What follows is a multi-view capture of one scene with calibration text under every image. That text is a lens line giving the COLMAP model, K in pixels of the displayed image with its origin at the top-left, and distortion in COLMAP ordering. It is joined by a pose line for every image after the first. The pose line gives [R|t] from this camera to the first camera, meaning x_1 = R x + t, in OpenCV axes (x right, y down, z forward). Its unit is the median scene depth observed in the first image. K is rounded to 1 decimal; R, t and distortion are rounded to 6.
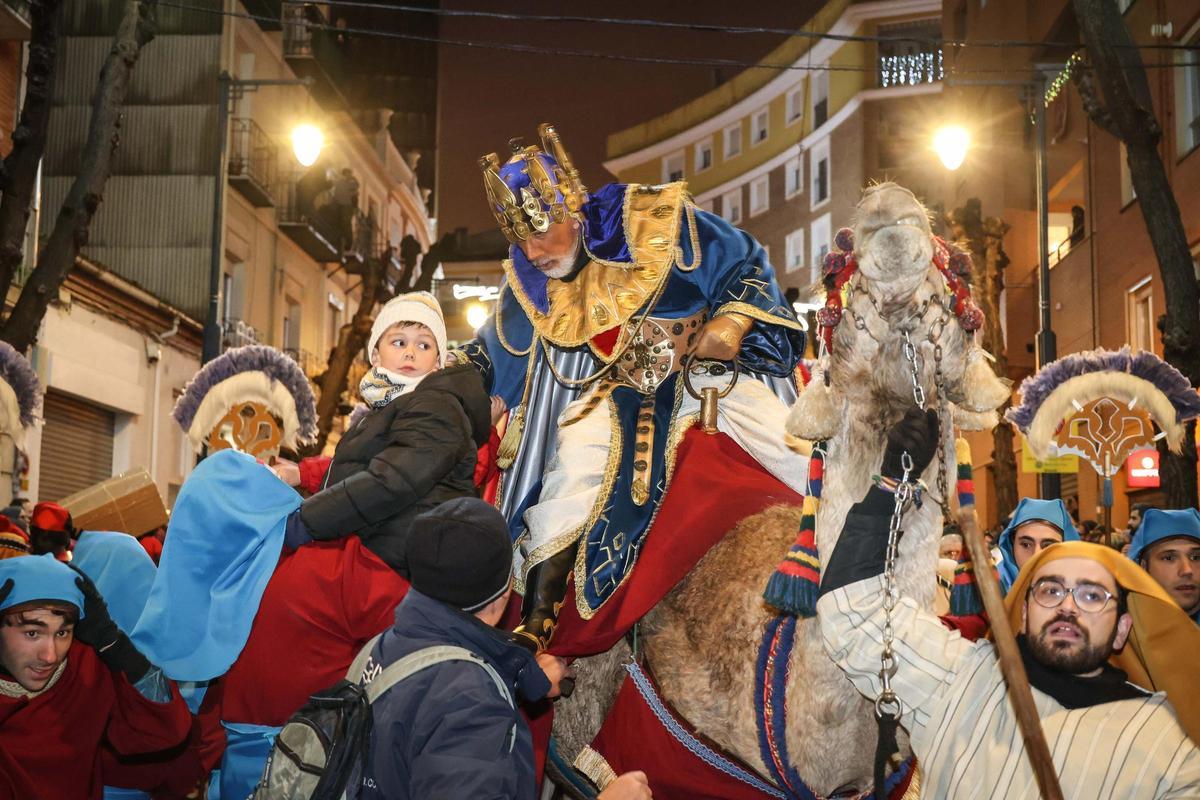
lens RADIAL K [[1720.3, 0, 592.5], [0, 1720.3, 402.7], [0, 0, 1]] dist [0.084204, 0.000000]
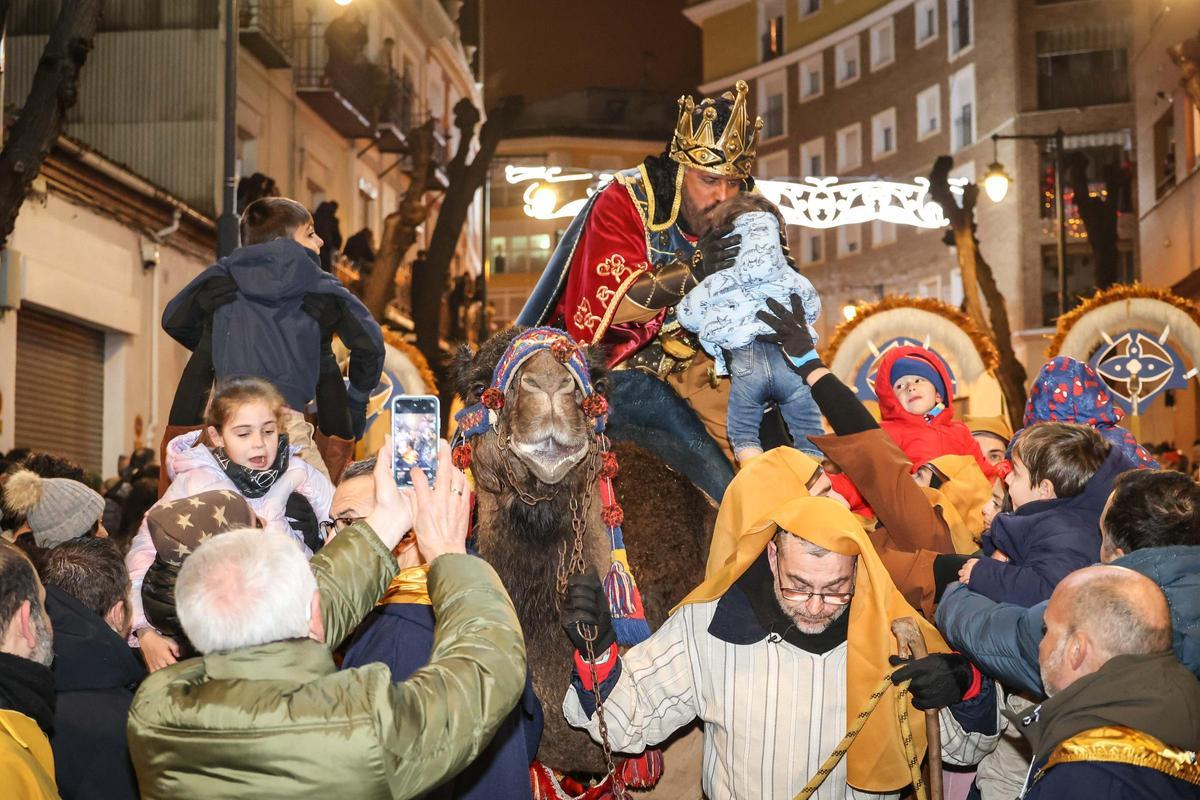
lens RADIAL K [[2095.2, 0, 601.1], [0, 2095.2, 395.9], [0, 0, 1]] dist [0.041054, 0.000000]
pose [[0.999307, -0.021851, -0.030133, -0.018144], [0.023048, 0.998935, 0.039974, 0.001338], [0.029228, -0.040641, 0.998746, 0.042546]]
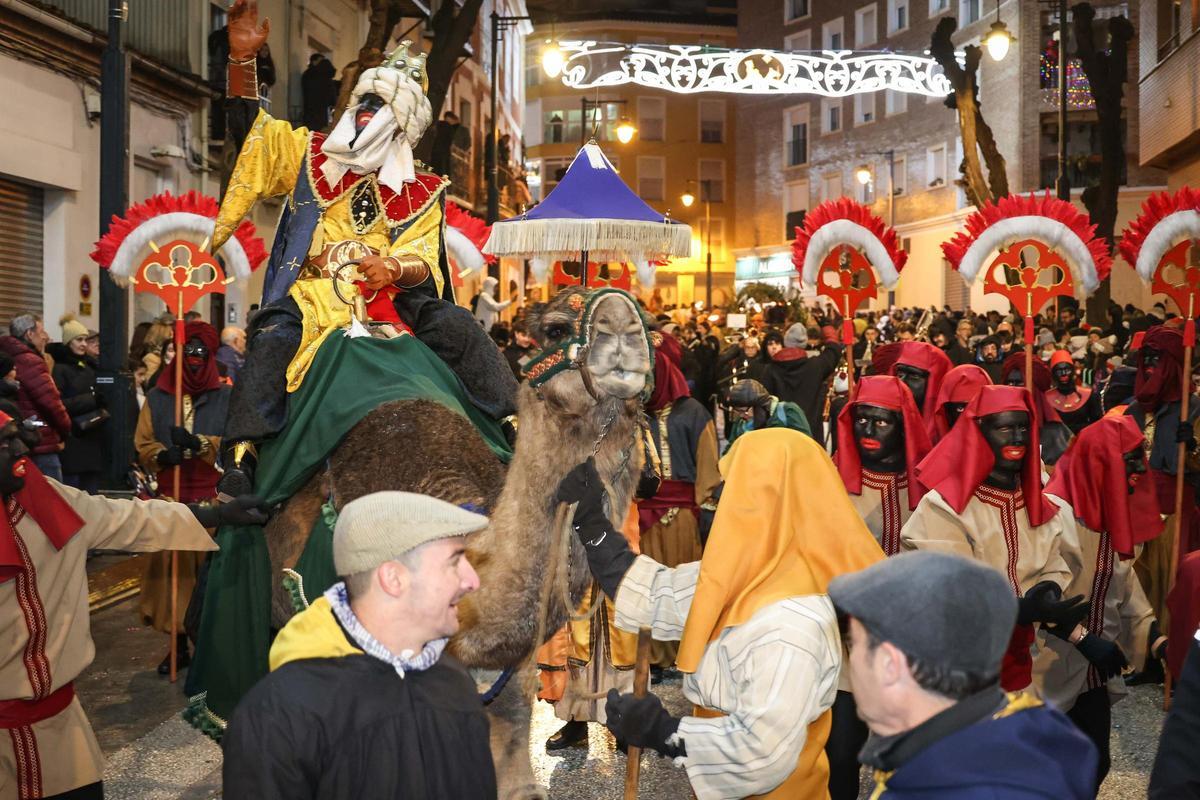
lens RADIAL K [[1732.0, 0, 592.3], [0, 1732.0, 399.8], [0, 0, 1]] dist [0.023159, 0.000000]
pose [[0.997218, -0.011722, -0.073617, 0.011551], [0.020921, 0.991878, 0.125458, 0.005998], [0.071548, -0.126649, 0.989364, 0.218603]]
